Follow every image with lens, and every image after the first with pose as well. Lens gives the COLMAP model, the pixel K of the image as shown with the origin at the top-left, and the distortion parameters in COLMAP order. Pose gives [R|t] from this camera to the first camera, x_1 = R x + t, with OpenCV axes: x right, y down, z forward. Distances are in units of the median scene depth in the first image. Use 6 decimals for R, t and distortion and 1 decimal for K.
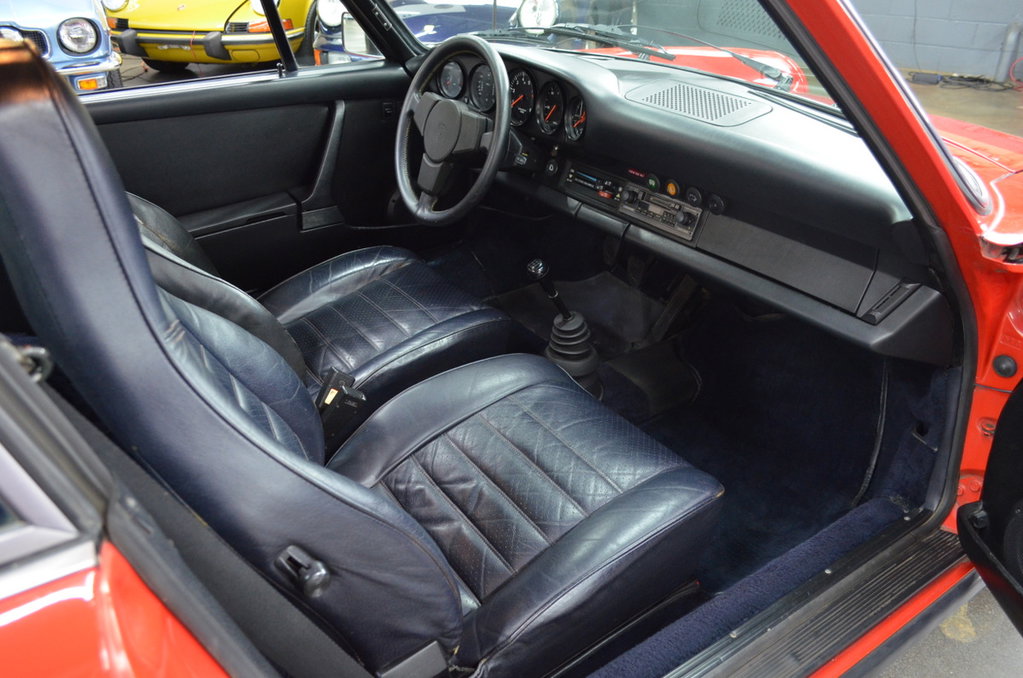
lens RADIAL K [[794.2, 0, 511.5], [0, 794.2, 339.0], [0, 0, 1]] dist [-0.009852, 0.001732]
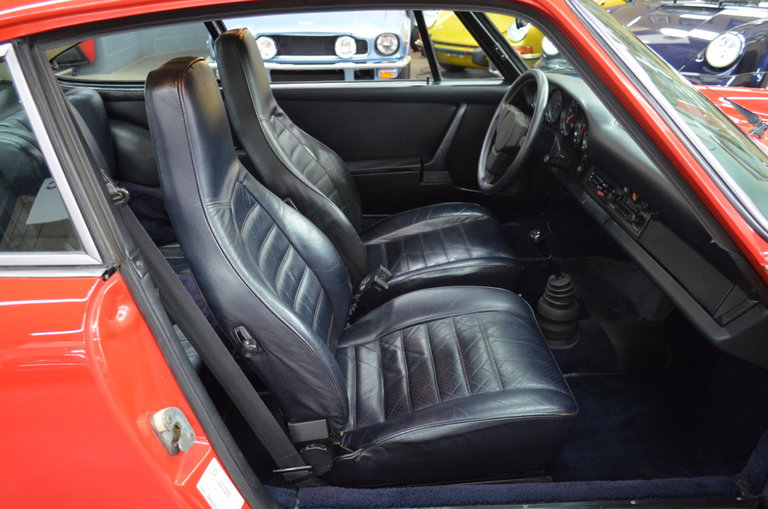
lens RADIAL K [[614.6, 0, 384.0], [0, 614.6, 254.5], [0, 0, 1]] dist [-0.000449, 0.000566]
pose [[0.850461, 0.229668, -0.473253, 0.303198], [-0.250612, 0.967894, 0.019351, -0.009134], [0.462503, 0.102146, 0.880714, -0.072841]]
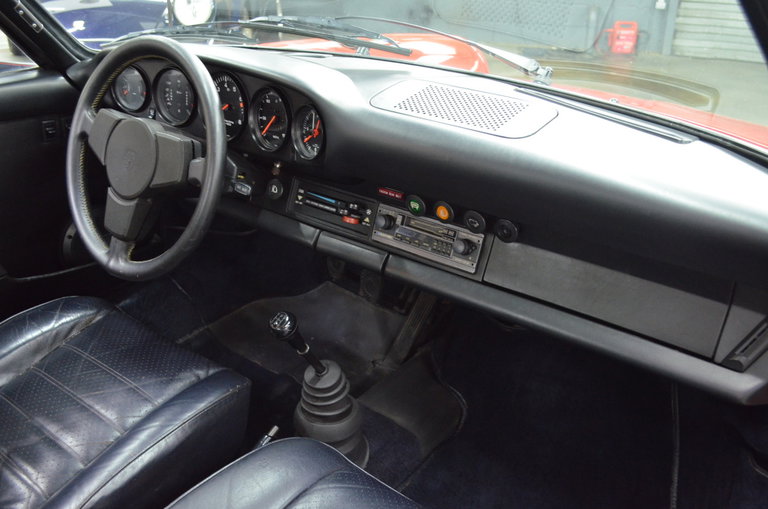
lens RADIAL K [[710.5, 0, 384.0], [0, 710.5, 254.5], [0, 0, 1]] dist [-0.018117, -0.003763]
pose [[0.954499, -0.121925, 0.272151, -0.050772], [0.134819, 0.990442, -0.029119, -0.114174], [-0.266000, 0.064485, 0.961814, 0.272080]]
